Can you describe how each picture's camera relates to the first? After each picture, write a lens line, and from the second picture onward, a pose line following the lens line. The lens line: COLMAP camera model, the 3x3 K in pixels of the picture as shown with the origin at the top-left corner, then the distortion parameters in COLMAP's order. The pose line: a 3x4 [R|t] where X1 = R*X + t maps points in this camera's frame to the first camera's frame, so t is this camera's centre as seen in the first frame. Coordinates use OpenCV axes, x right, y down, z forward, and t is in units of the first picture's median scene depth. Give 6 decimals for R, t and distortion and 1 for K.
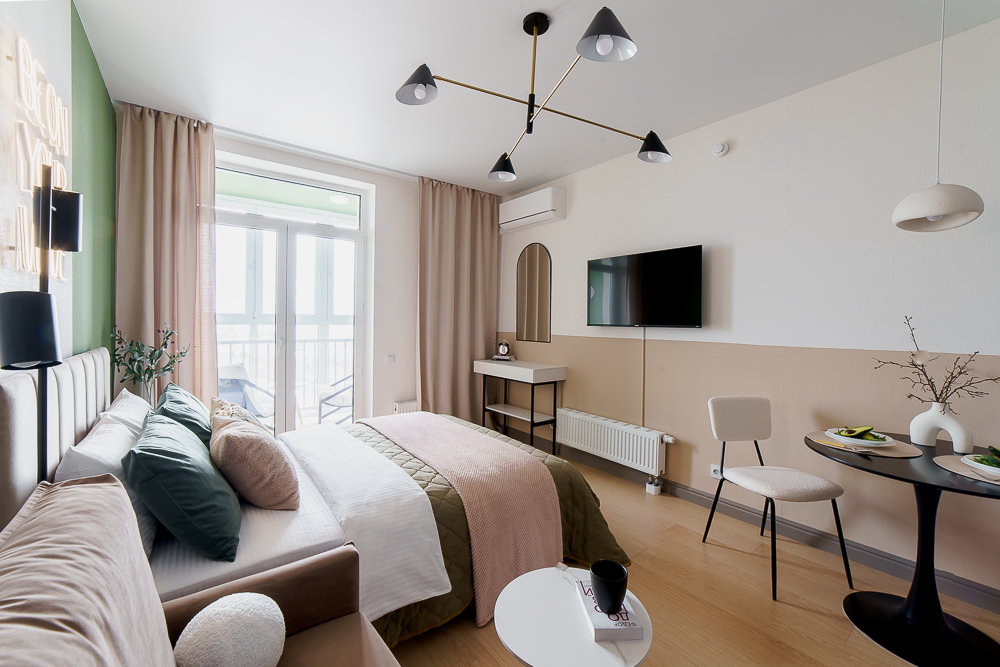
lens RADIAL K [[402.9, 0, 494.8], [0, 402.9, 327.4], [0, 0, 1]] dist [-0.015744, 0.005100]
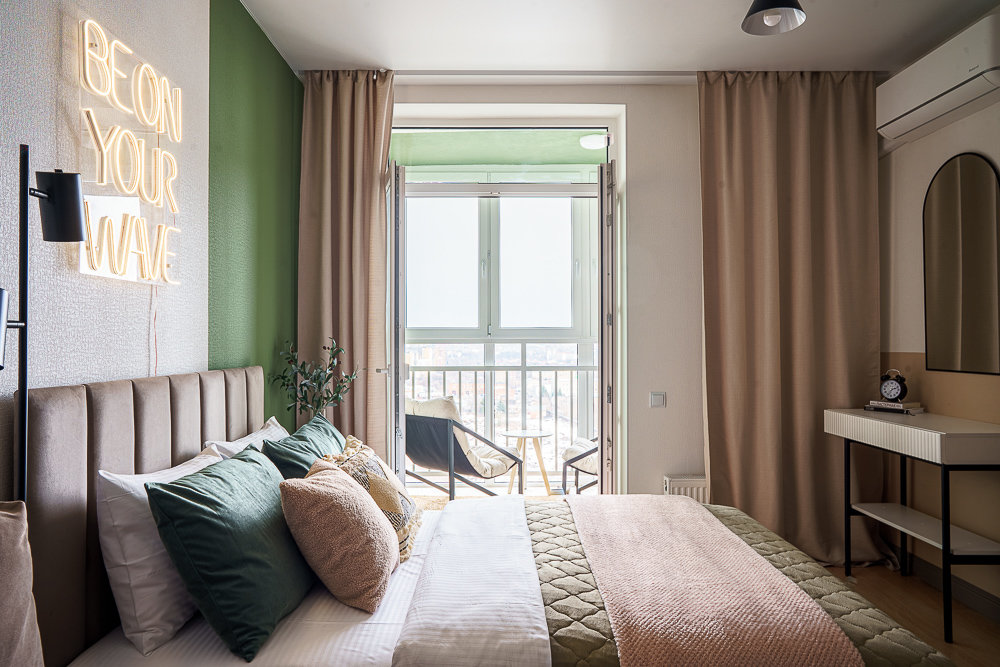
lens RADIAL K [[670.0, 0, 498.8], [0, 670.0, 331.7], [0, 0, 1]] dist [-0.043057, 0.058351]
pose [[0.798792, -0.022103, -0.601202, 0.203453], [0.002400, 0.999434, -0.033554, 0.021487], [0.601603, 0.025360, 0.798393, 0.153486]]
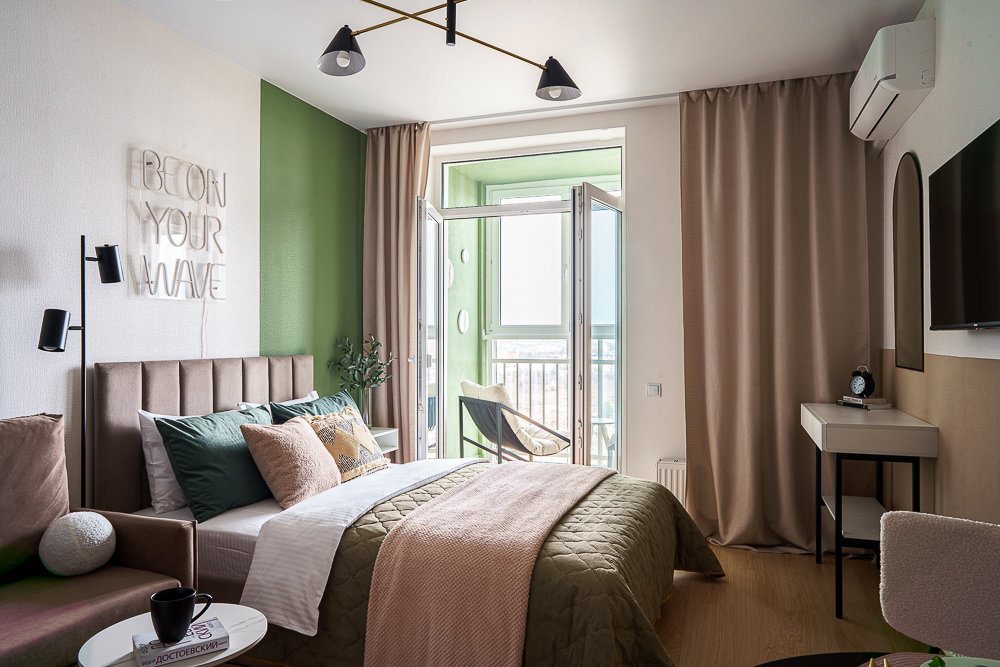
lens RADIAL K [[677.6, 0, 496.4], [0, 677.6, 332.9], [0, 0, 1]] dist [-0.046657, 0.059746]
pose [[0.543078, -0.017092, -0.839508, 0.762812], [-0.006428, 0.999679, -0.024512, 0.025591], [0.839658, 0.018709, 0.542794, 0.313110]]
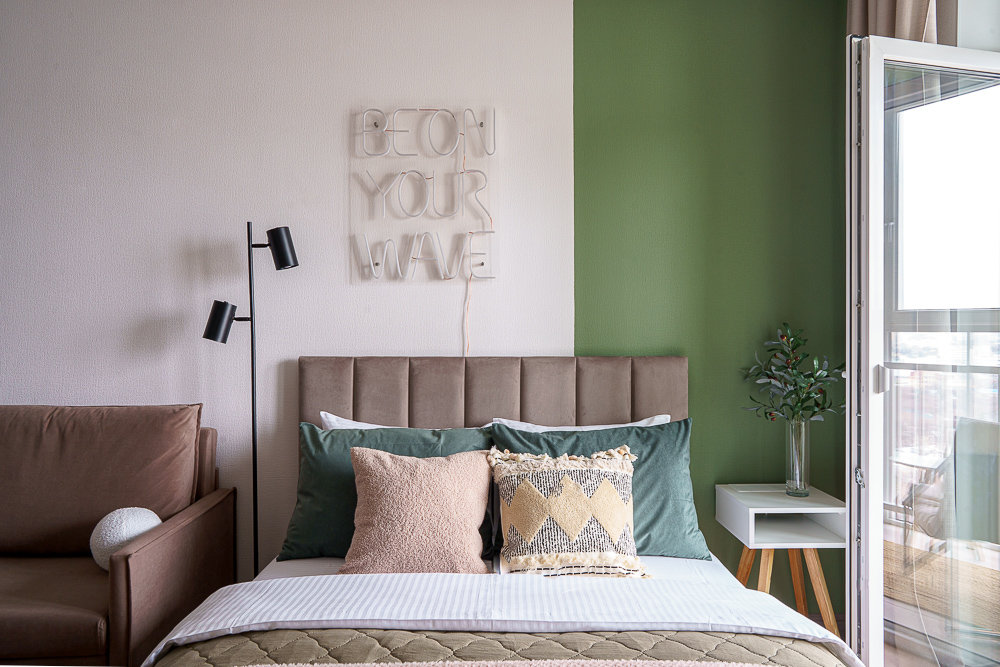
lens RADIAL K [[696.5, 0, 500.0], [0, 696.5, 333.5], [0, 0, 1]] dist [-0.043823, 0.065414]
pose [[-0.584369, -0.012788, -0.811387, 0.188769], [-0.021485, 0.999769, -0.000283, 0.011417], [0.811204, 0.017268, -0.584509, 1.175912]]
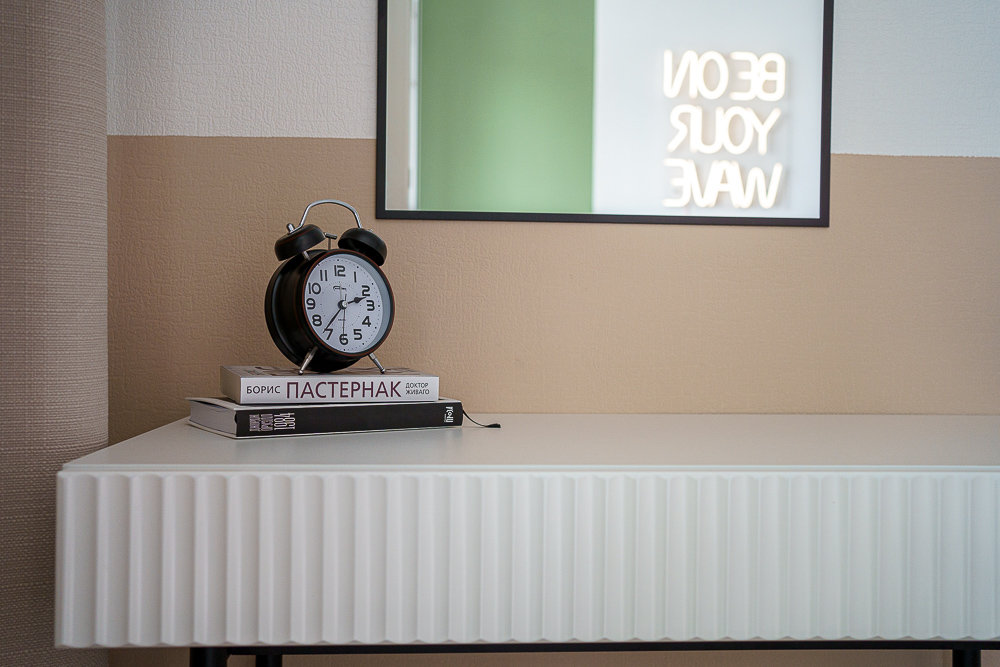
lens RADIAL K [[1027.2, 0, 500.0], [0, 1027.2, 333.5], [0, 0, 1]] dist [-0.005038, 0.024756]
pose [[0.558682, -0.013349, 0.829274, -0.242255], [0.009650, 0.999907, 0.009595, 0.098892], [-0.829326, 0.002642, 0.558759, 1.384464]]
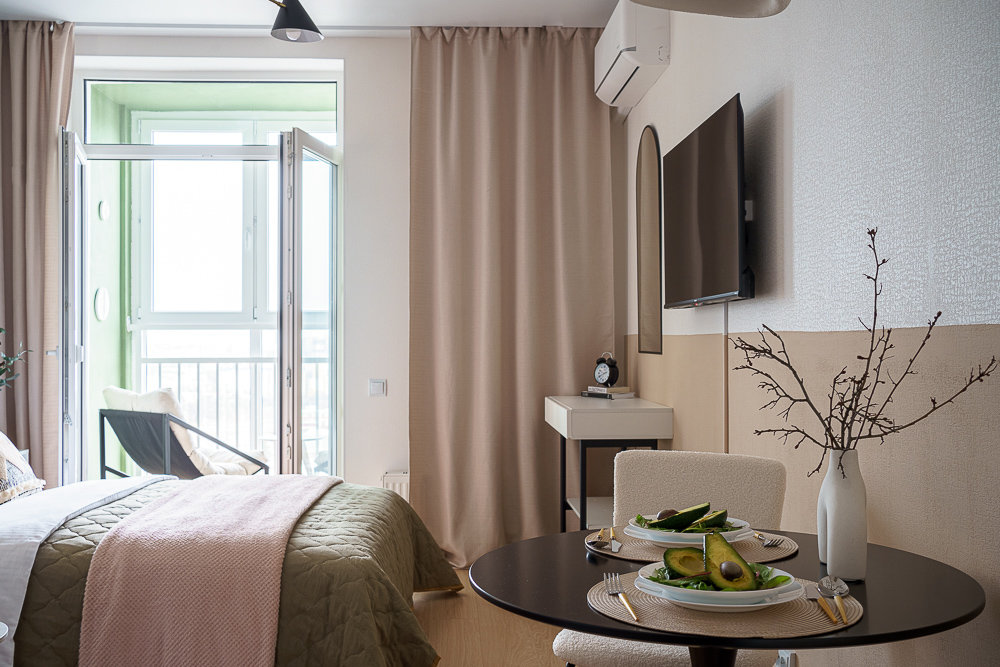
lens RADIAL K [[1027.2, 0, 500.0], [0, 1027.2, 333.5], [0, 0, 1]] dist [-0.005038, 0.024756]
pose [[0.820759, -0.016902, -0.571024, 0.943642], [0.002881, 0.999672, -0.025450, 0.066428], [0.571267, 0.019244, 0.820539, 0.005509]]
